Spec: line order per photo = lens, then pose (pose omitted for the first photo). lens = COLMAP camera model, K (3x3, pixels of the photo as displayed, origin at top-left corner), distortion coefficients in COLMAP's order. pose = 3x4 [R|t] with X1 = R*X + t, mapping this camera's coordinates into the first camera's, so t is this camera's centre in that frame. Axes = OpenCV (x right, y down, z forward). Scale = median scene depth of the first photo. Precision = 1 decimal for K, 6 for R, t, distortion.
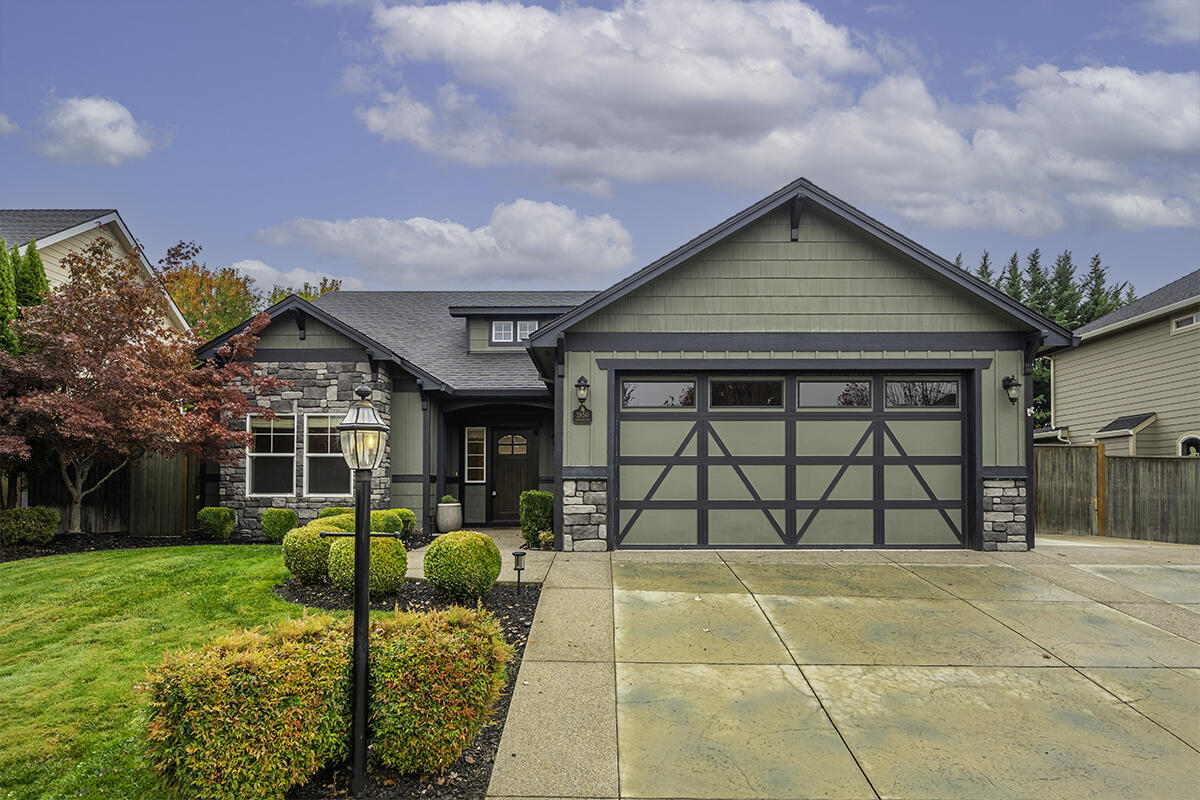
lens RADIAL K [[664.9, 0, 600.0], [0, 664.9, 404.7], [0, 0, 1]] dist [-0.001179, -0.000099]
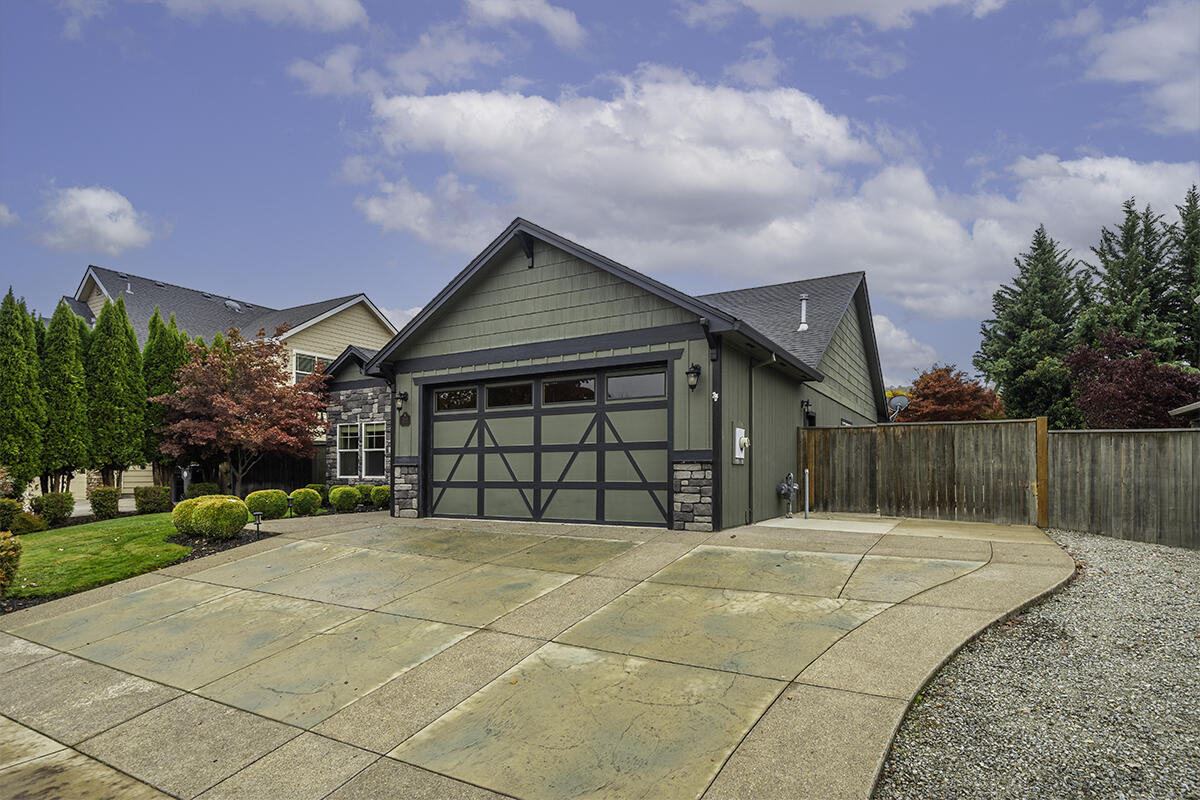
lens RADIAL K [[584.8, 0, 600.0], [0, 584.8, 395.4], [0, 0, 1]] dist [0.001399, -0.000436]
pose [[0.879994, -0.064134, -0.470635, 0.892822], [0.062491, 0.997862, -0.019134, 0.014281], [0.470856, -0.012573, 0.882121, 0.113695]]
